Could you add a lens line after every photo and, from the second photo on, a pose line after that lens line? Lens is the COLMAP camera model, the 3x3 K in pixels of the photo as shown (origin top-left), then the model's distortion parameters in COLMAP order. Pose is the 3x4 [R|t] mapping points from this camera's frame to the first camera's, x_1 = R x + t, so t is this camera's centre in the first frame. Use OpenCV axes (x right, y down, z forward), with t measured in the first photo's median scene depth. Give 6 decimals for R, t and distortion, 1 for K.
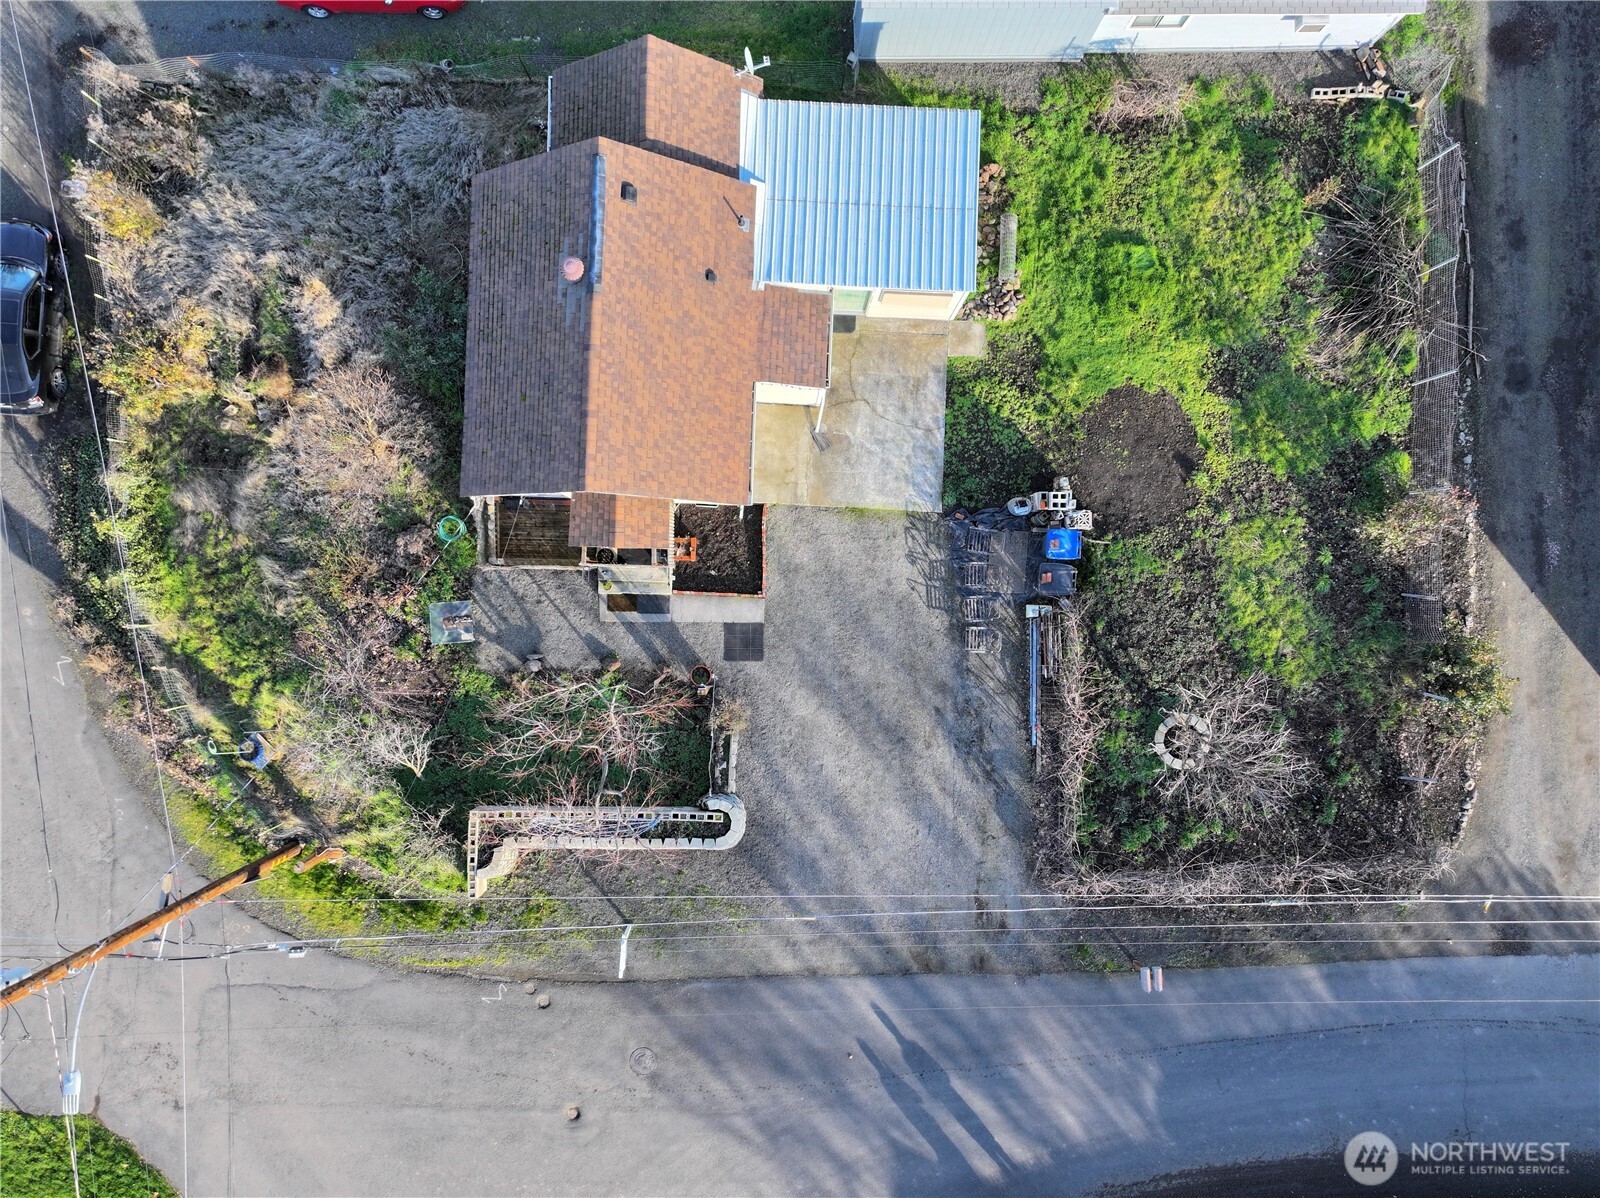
lens RADIAL K [[1116.8, 0, 800.6], [0, 1116.8, 595.8], [0, 0, 1]] dist [0.009941, 0.002620]
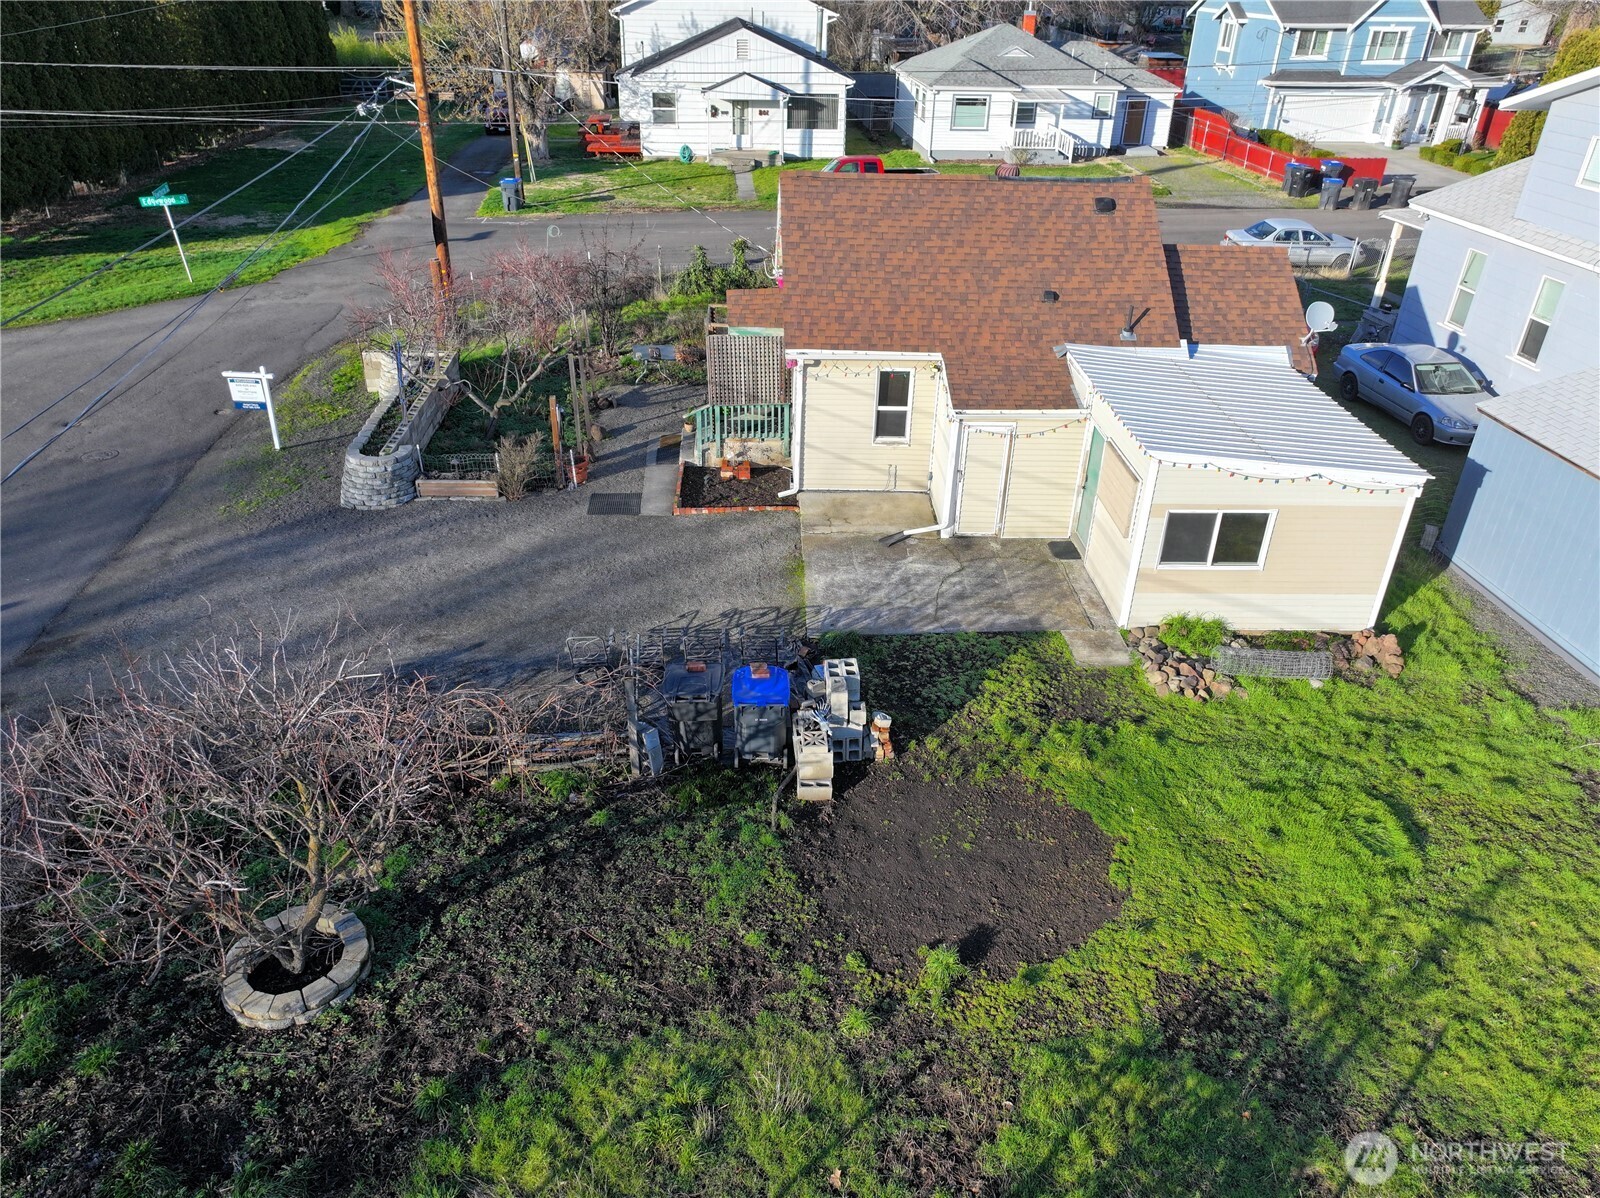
lens RADIAL K [[1116.8, 0, 791.7], [0, 1116.8, 600.7], [0, 0, 1]] dist [0.009941, 0.002620]
pose [[0.070200, 0.479896, -0.874513, 0.646745], [-0.997369, 0.017865, -0.070258, -0.023454], [-0.018093, 0.877144, 0.479887, 0.686684]]
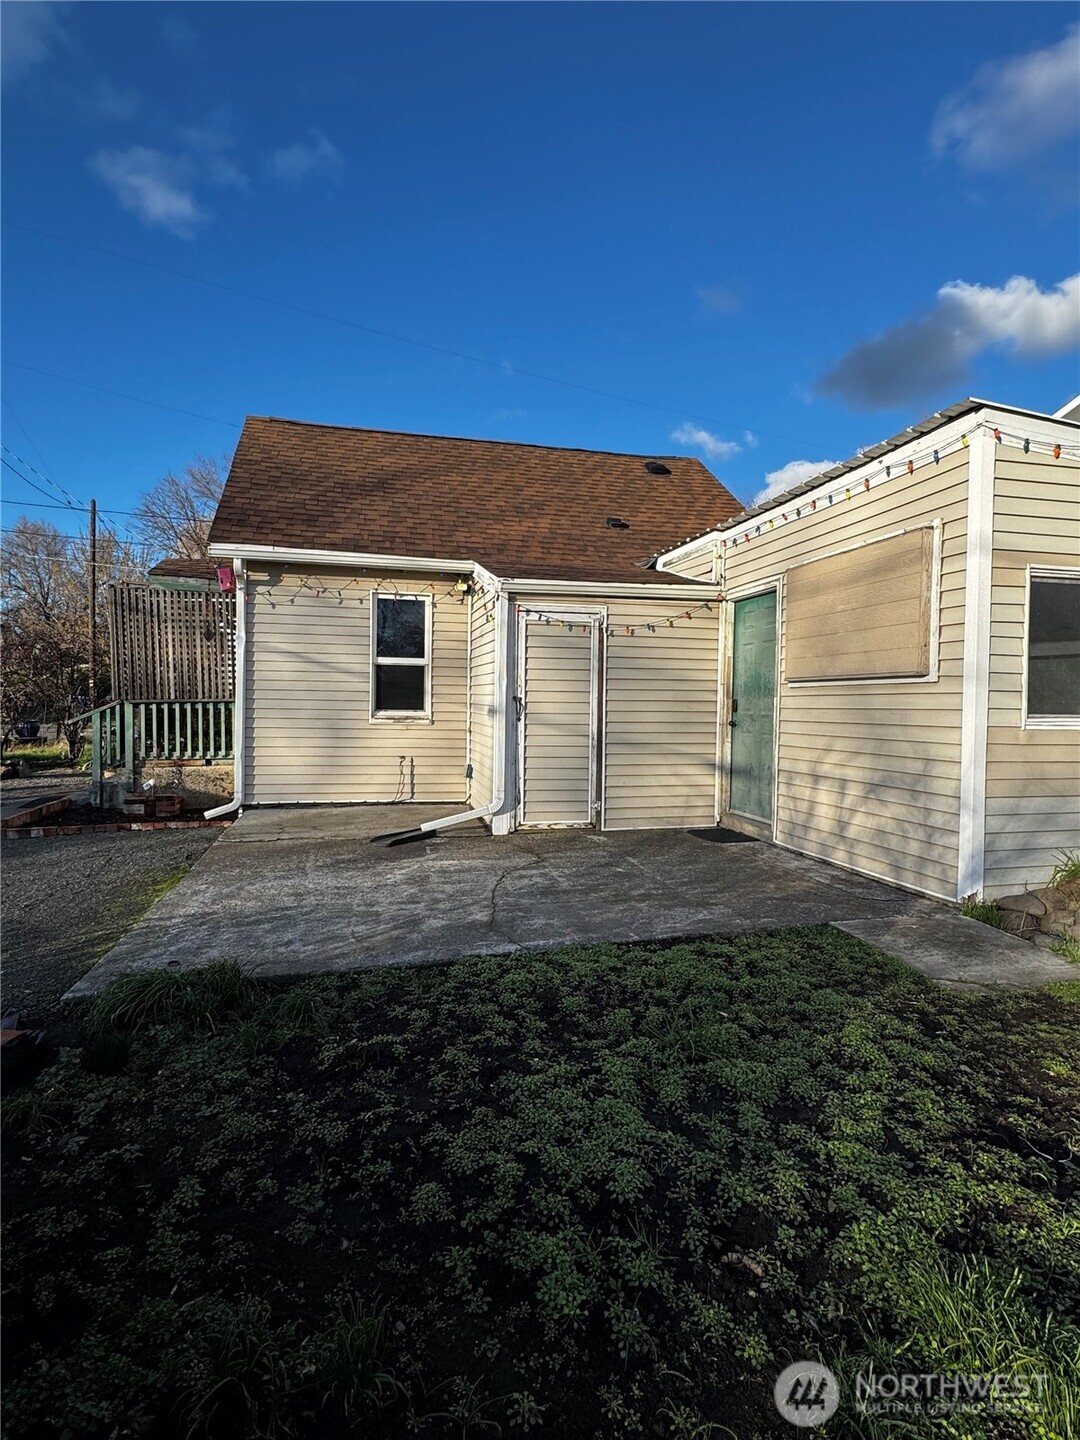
lens RADIAL K [[748.1, 0, 537.8], [0, 748.1, 727.7], [0, 0, 1]] dist [0.001343, 0.000094]
pose [[0.269214, 0.019398, -0.962885, 0.259902], [-0.963066, 0.000012, -0.269265, -0.115115], [-0.005212, 0.999812, 0.018685, 0.949220]]
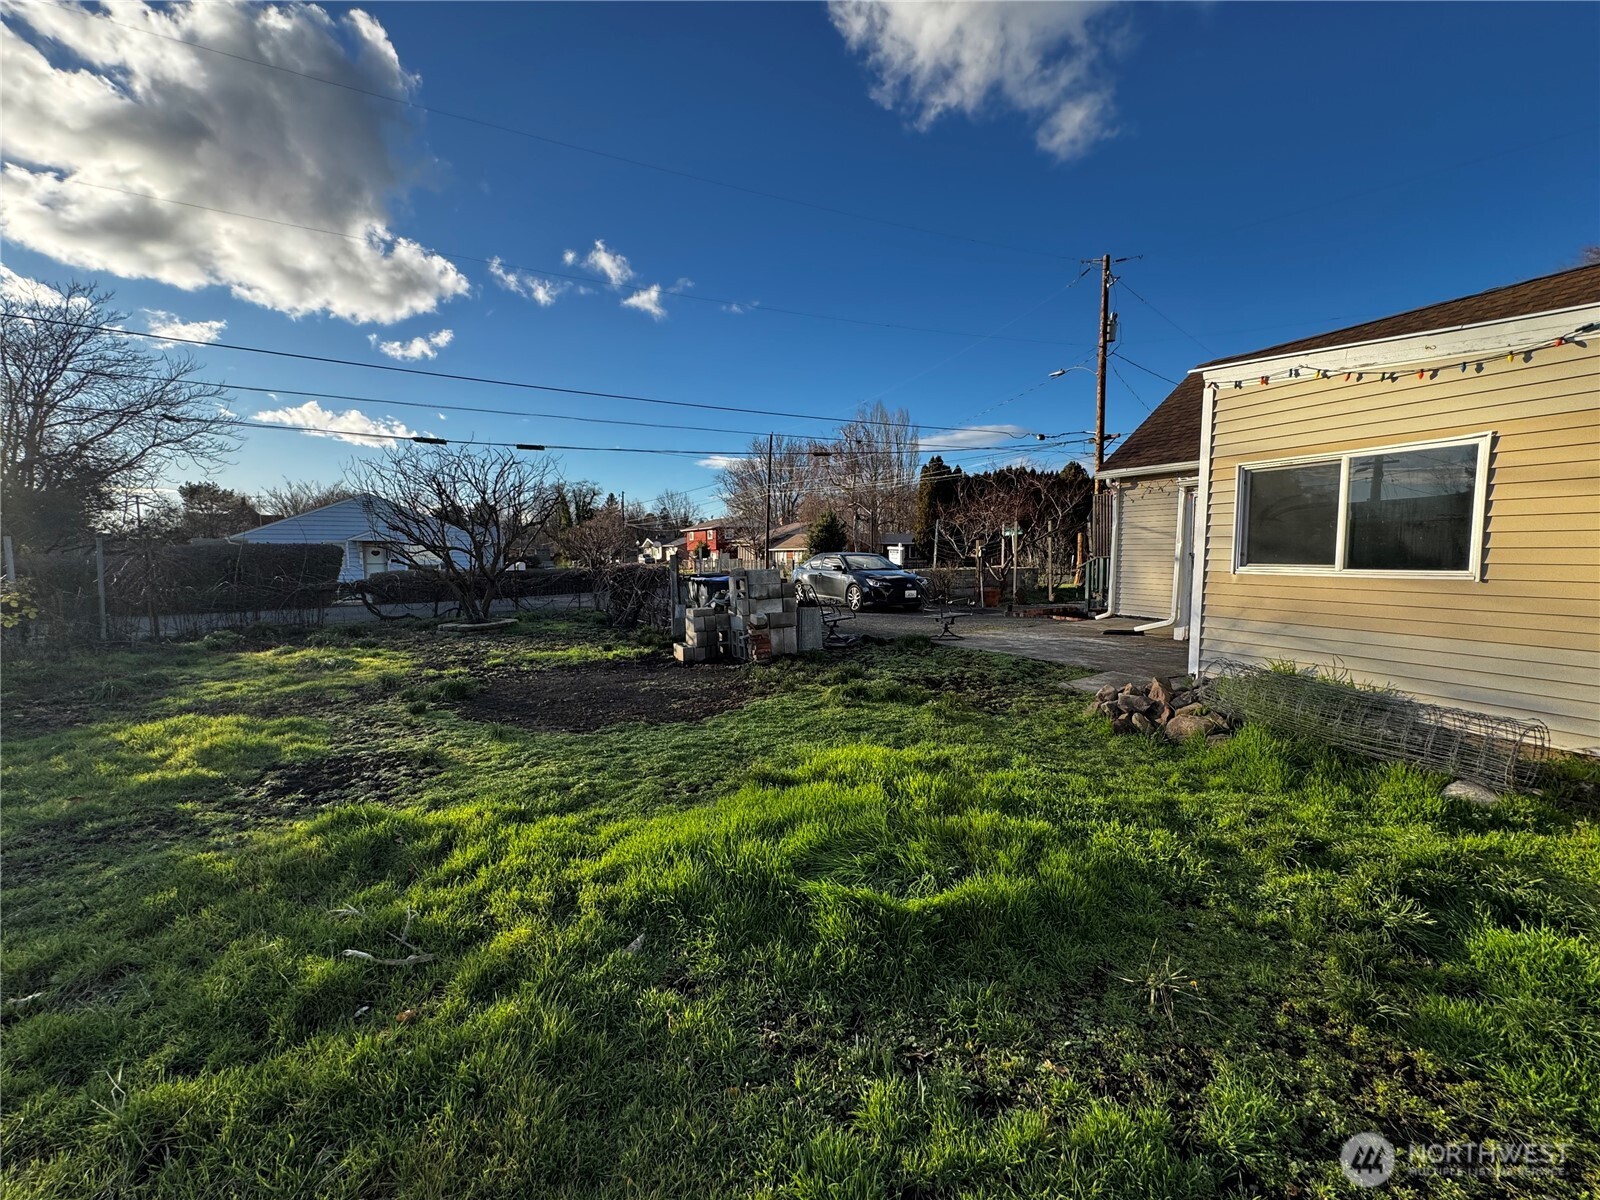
lens RADIAL K [[642.1, 0, 801.3], [0, 642.1, 606.2], [0, 0, 1]] dist [0.007707, 0.000203]
pose [[-0.879028, 0.029259, -0.475871, 0.355639], [-0.476736, -0.065767, 0.876583, -0.373812], [-0.005649, 0.997406, 0.071760, 0.948406]]
